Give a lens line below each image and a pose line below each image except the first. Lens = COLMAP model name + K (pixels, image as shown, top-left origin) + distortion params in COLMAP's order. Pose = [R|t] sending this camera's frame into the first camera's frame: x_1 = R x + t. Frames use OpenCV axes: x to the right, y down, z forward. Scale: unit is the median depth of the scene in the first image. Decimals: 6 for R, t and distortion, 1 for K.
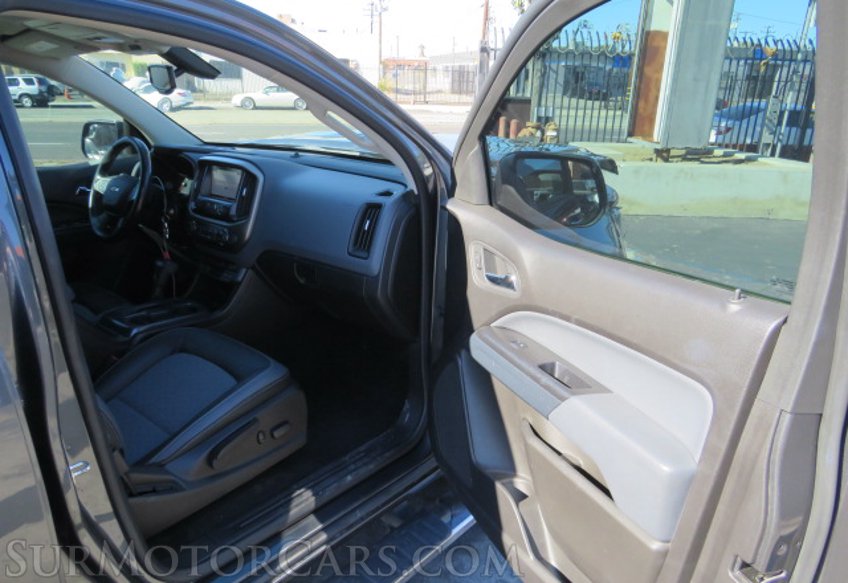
lens RADIAL K [[611.4, 0, 424.0], [0, 611.4, 291.5], [0, 0, 1]] dist [-0.053617, 0.046482]
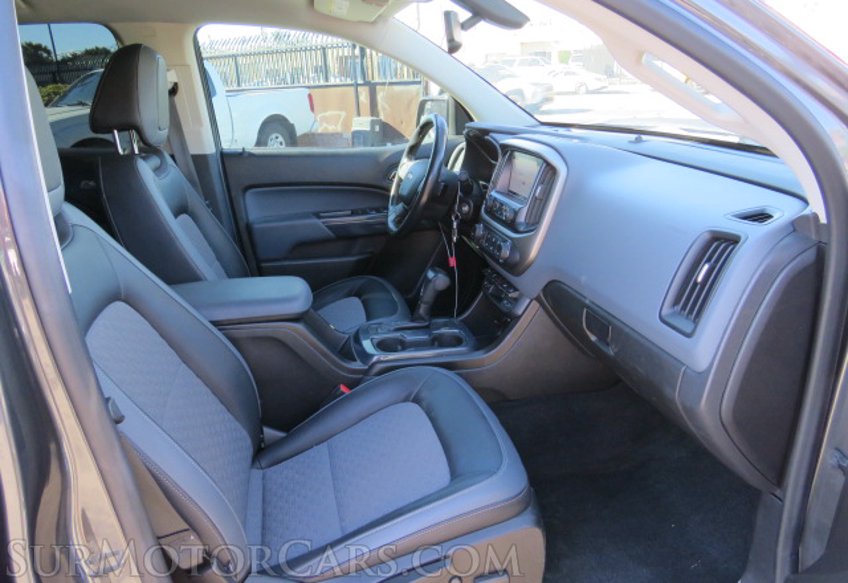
lens RADIAL K [[601.8, 0, 418.7], [0, 601.8, 292.8], [0, 0, 1]] dist [-0.043115, 0.027804]
pose [[0.796261, 0.157594, -0.584065, 0.013468], [-0.140686, 0.987241, 0.074581, -0.081492], [0.588366, 0.022784, 0.808273, 0.370153]]
